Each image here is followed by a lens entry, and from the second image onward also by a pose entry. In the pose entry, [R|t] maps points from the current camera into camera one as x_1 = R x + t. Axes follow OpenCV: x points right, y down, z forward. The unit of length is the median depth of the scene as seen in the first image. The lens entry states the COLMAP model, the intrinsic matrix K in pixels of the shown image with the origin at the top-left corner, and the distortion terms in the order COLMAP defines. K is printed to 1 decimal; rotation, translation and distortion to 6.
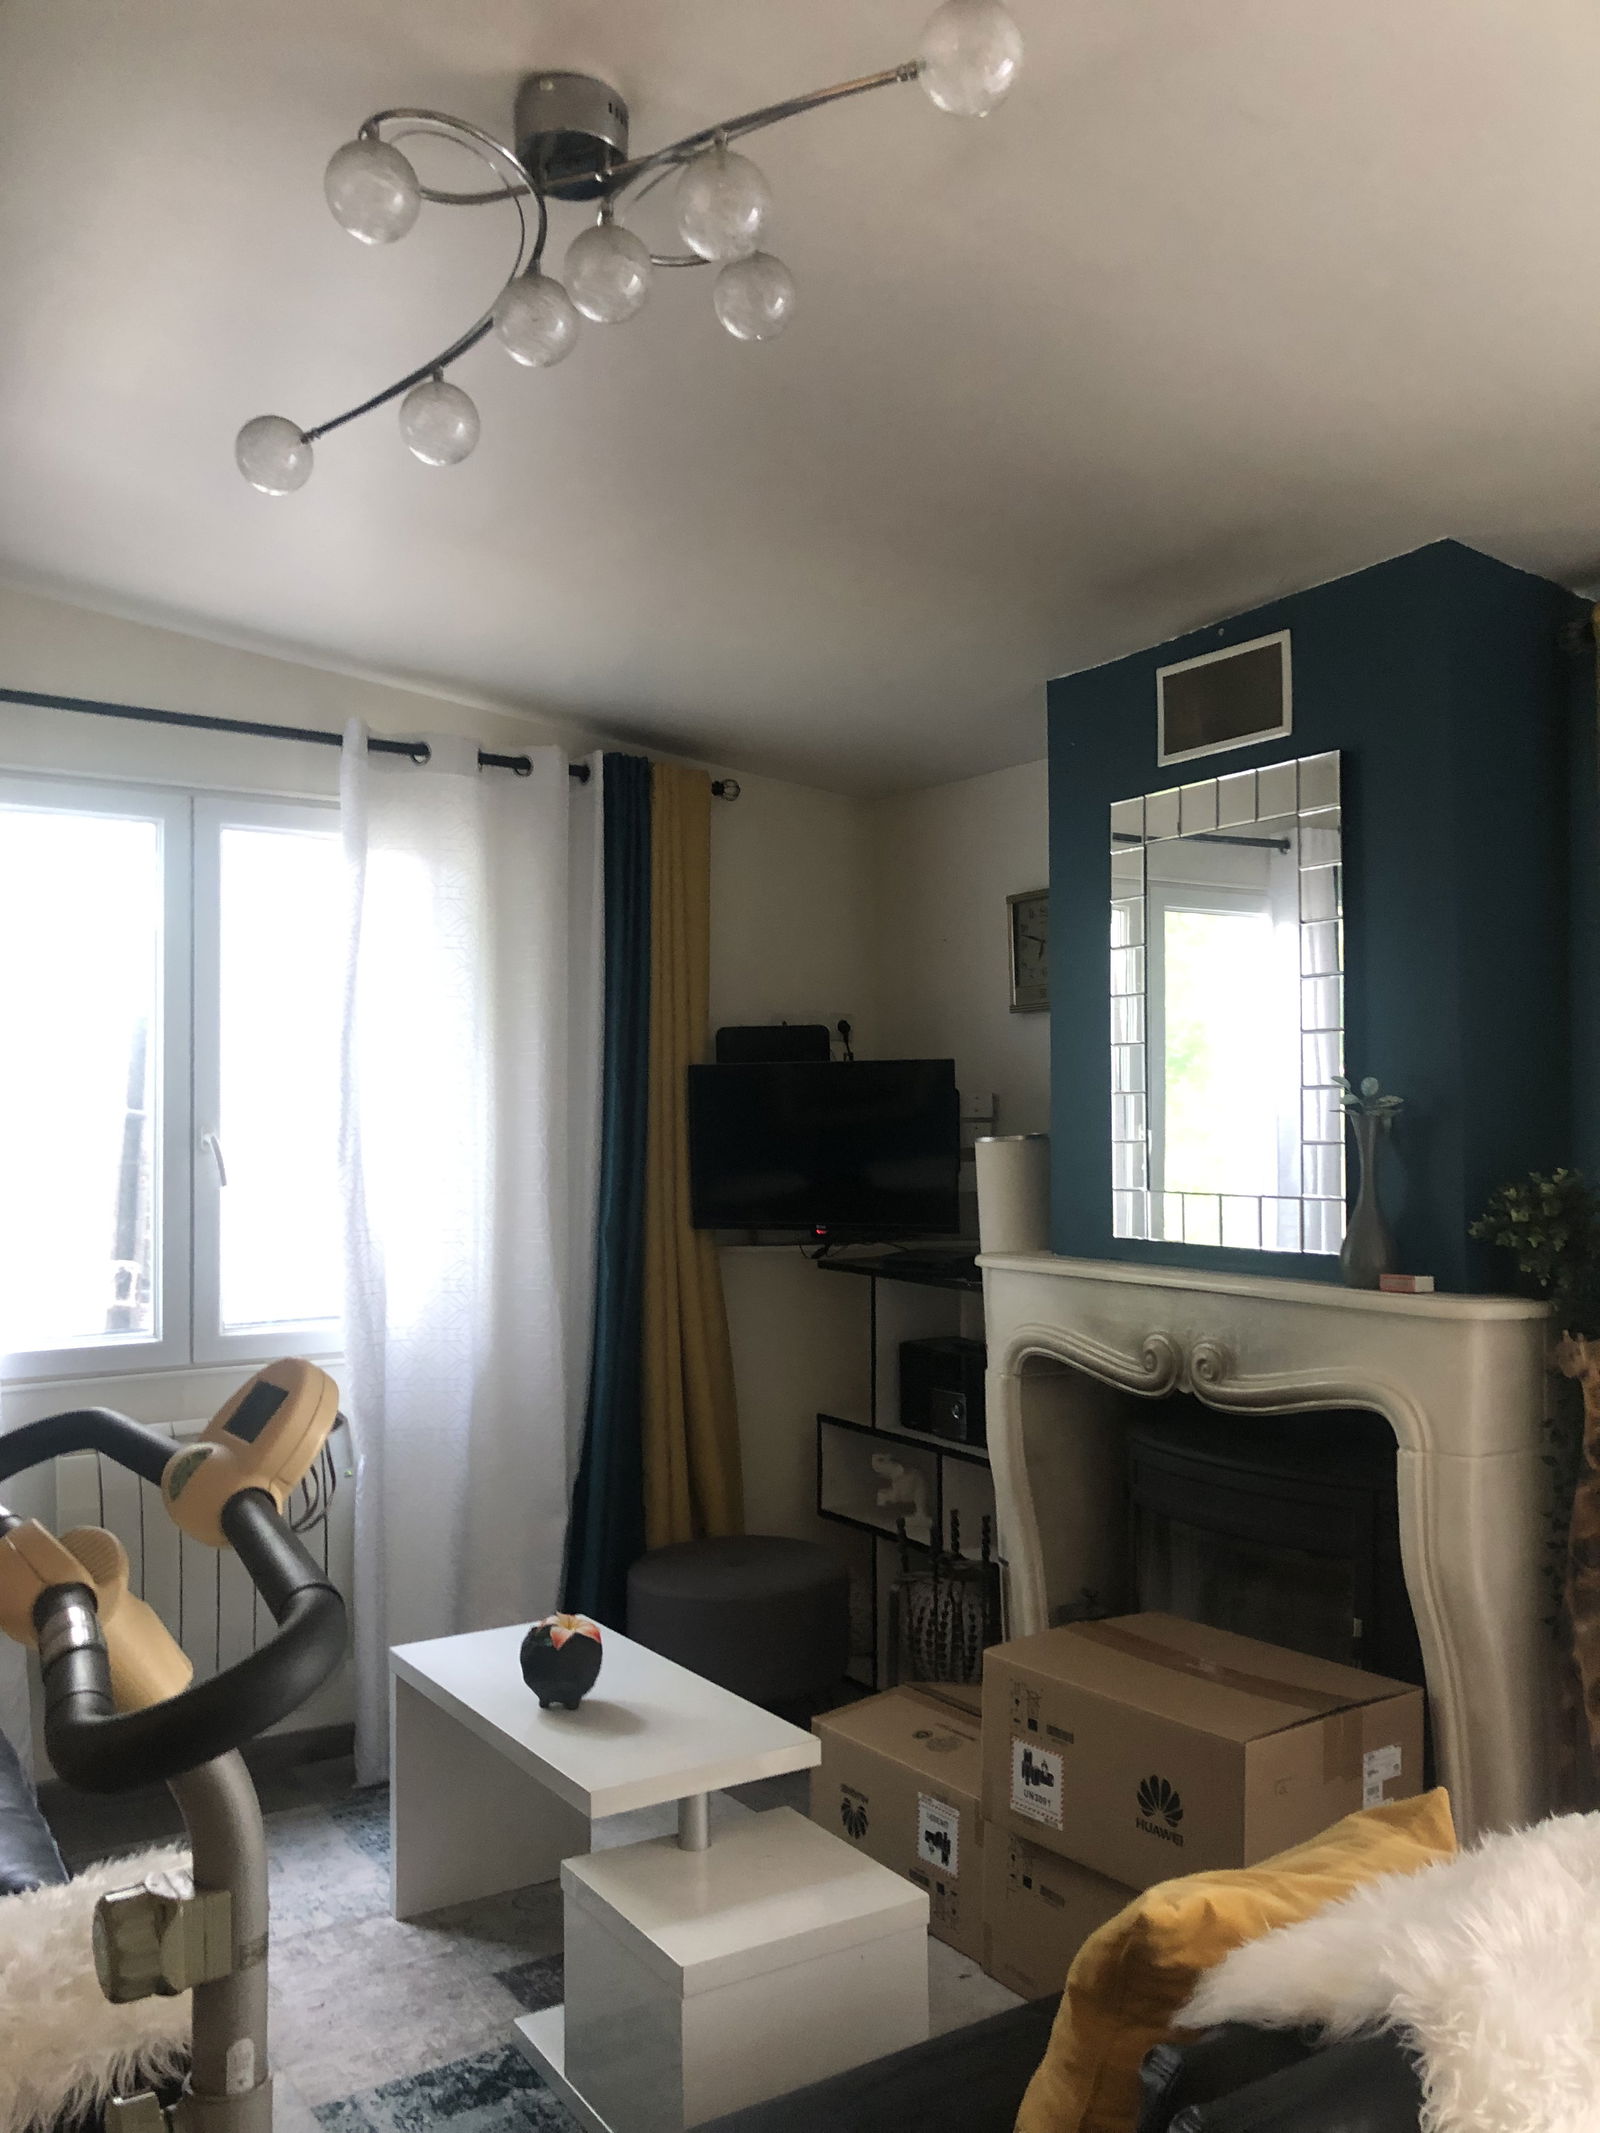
lens RADIAL K [[1748.6, 0, 750.9], [0, 1748.6, 1061.2], [0, 0, 1]] dist [0.063623, -0.152928]
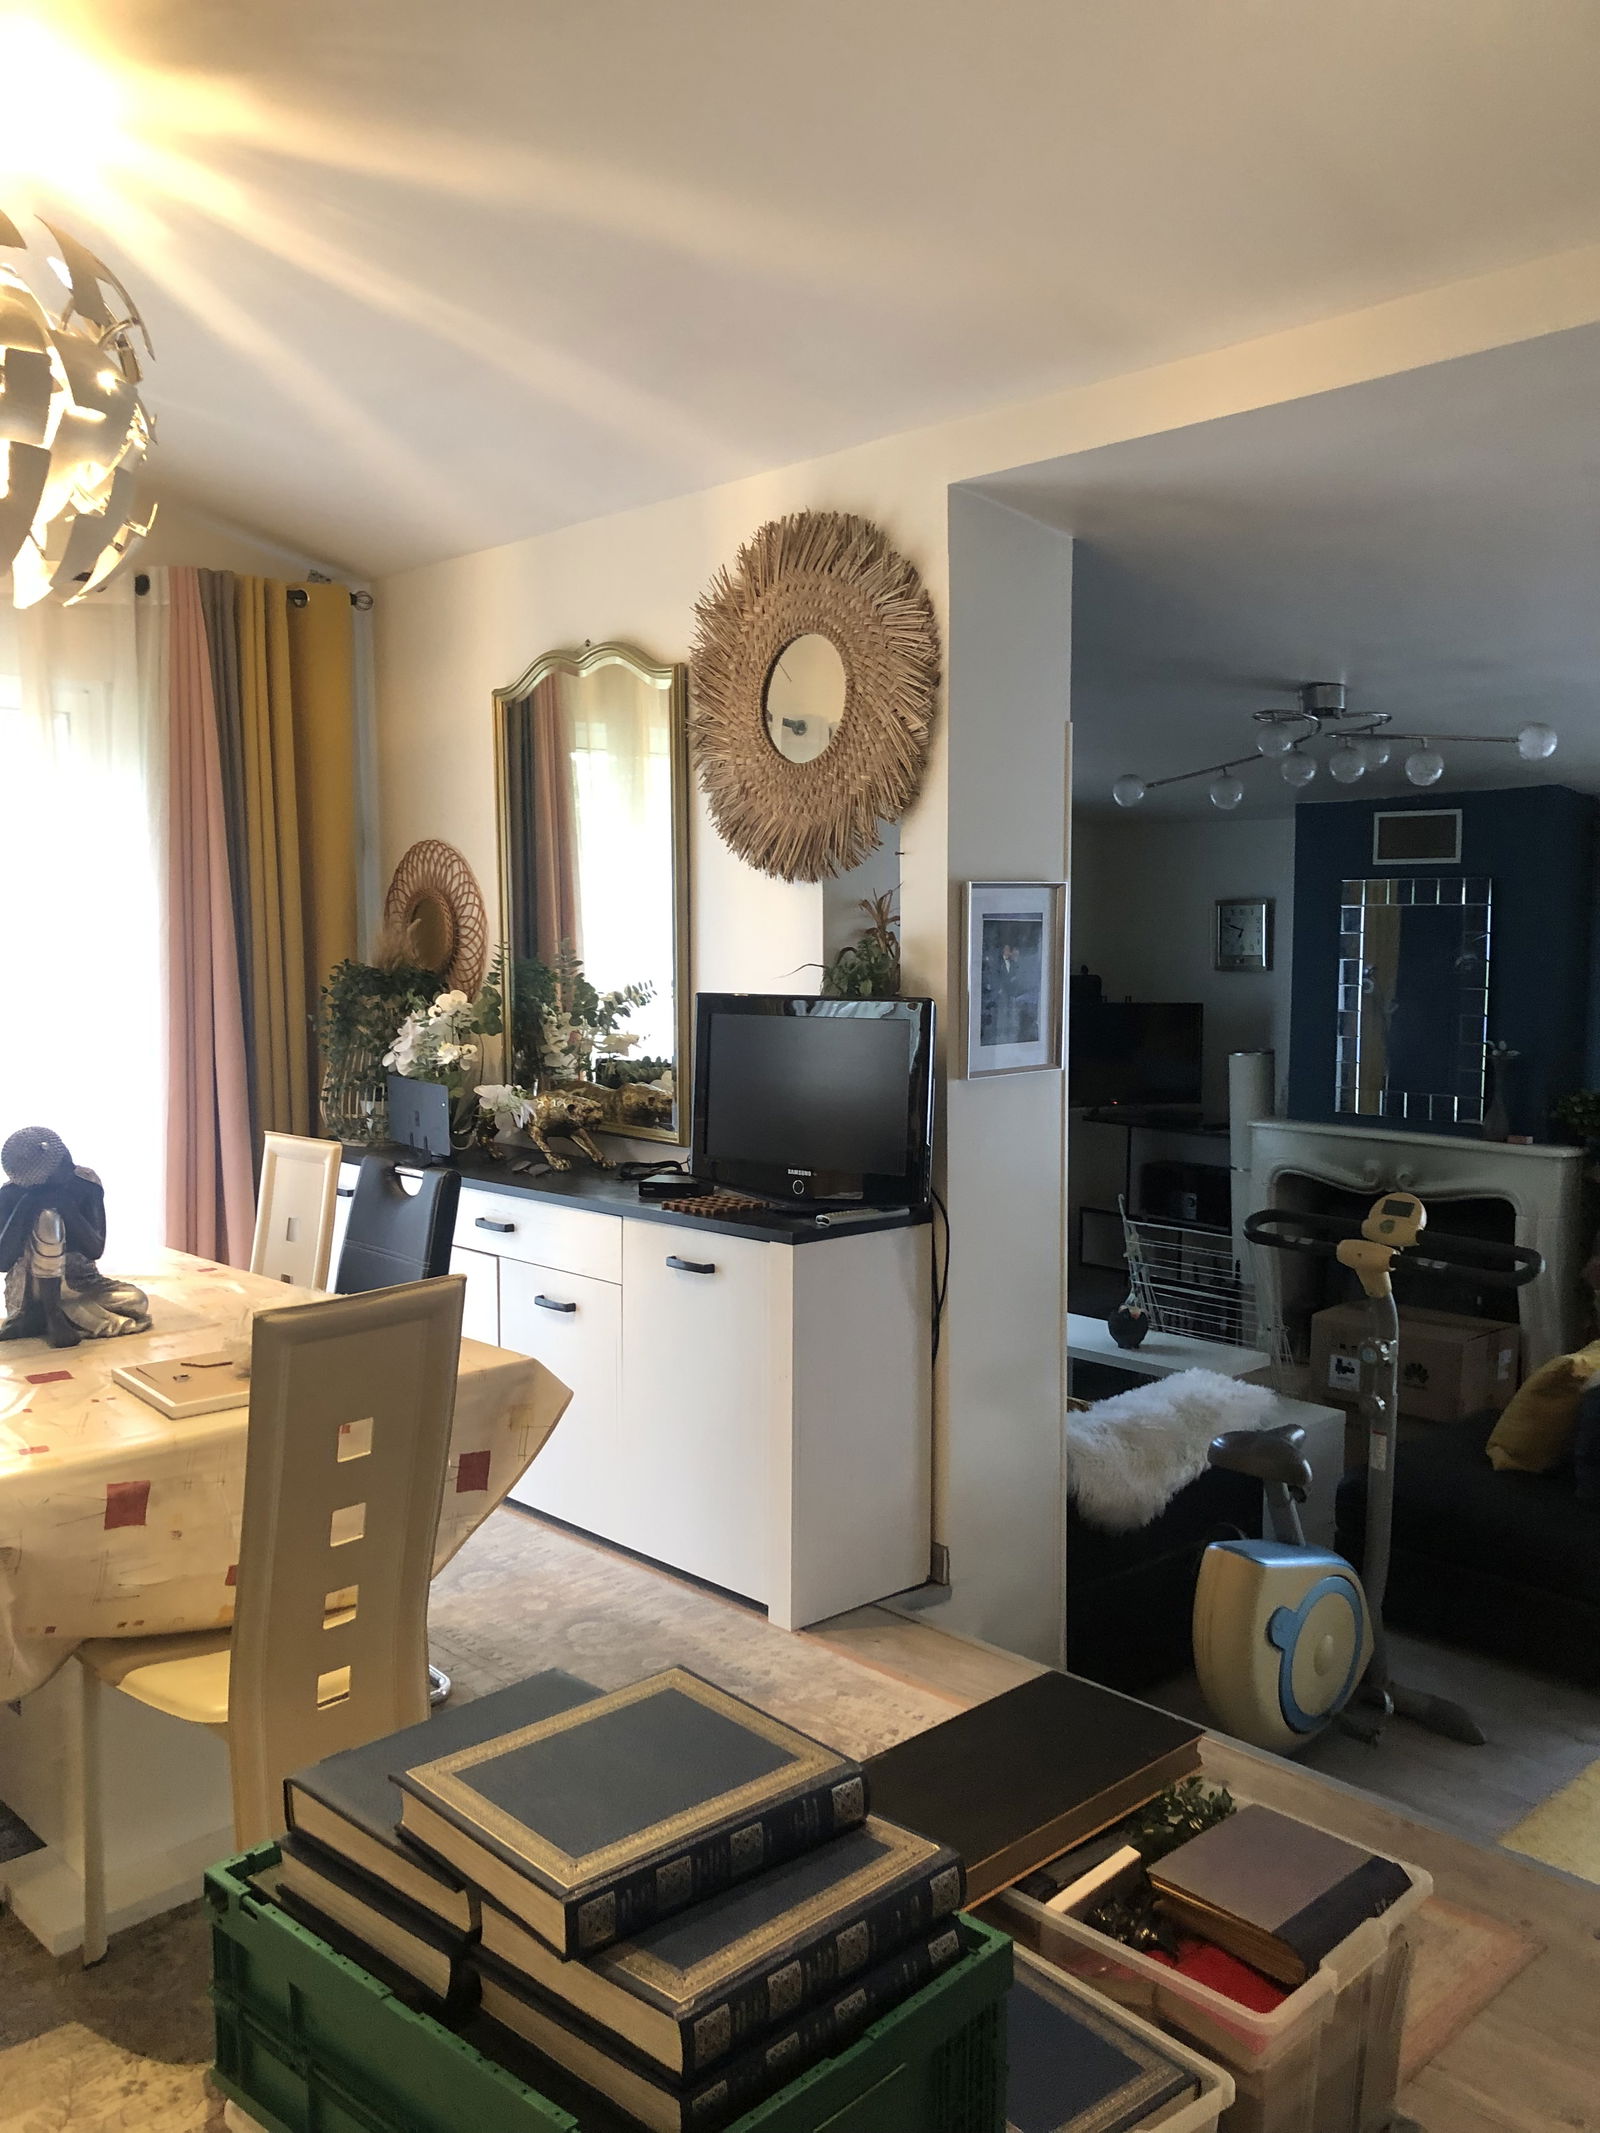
lens RADIAL K [[1733.7, 0, 775.3], [0, 1733.7, 1099.0], [0, 0, 1]] dist [0.079000, -0.072397]
pose [[0.984156, -0.017223, 0.176464, -0.506977], [-0.007122, 0.990628, 0.136403, -0.117577], [-0.177160, -0.135499, 0.974810, -0.518556]]
